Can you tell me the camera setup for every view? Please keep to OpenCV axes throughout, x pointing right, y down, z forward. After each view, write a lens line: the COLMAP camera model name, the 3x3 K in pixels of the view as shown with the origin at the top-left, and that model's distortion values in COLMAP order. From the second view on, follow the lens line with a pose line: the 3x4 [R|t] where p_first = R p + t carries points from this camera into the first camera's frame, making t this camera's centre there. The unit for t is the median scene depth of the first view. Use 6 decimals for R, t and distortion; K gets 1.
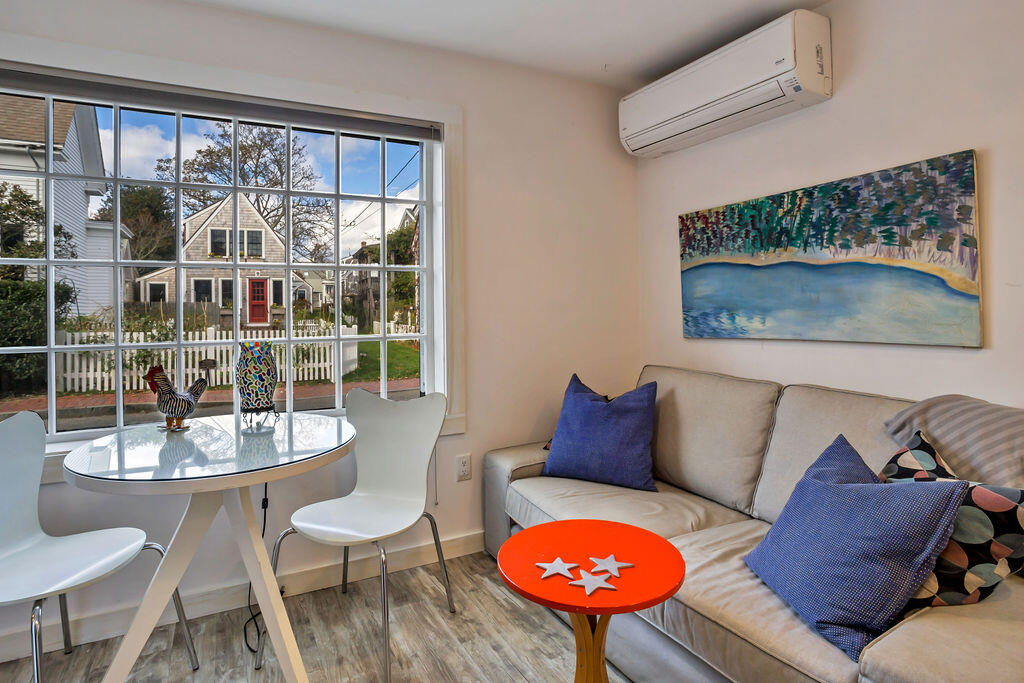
lens RADIAL K [[535.8, 0, 515.2], [0, 535.8, 310.0], [0, 0, 1]] dist [-0.076938, 0.031716]
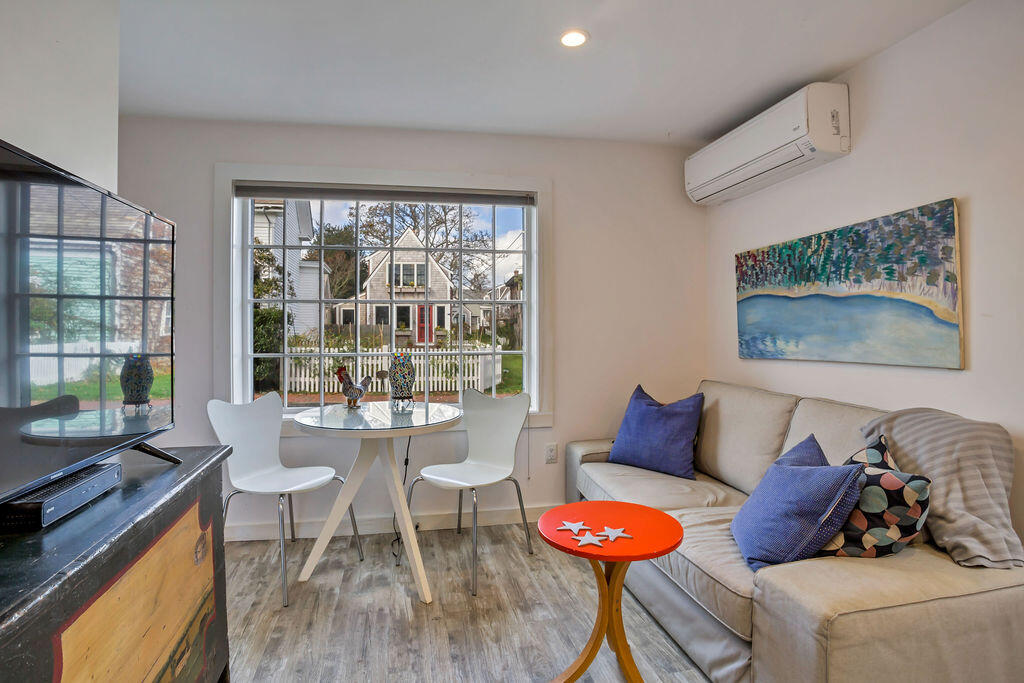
lens RADIAL K [[509.4, 0, 513.4], [0, 509.4, 331.3], [0, 0, 1]] dist [-0.079180, 0.039768]
pose [[0.958644, 0.007506, -0.284509, 0.205492], [-0.008370, 0.999963, -0.001822, -0.001371], [0.284485, 0.004128, 0.958672, -0.274430]]
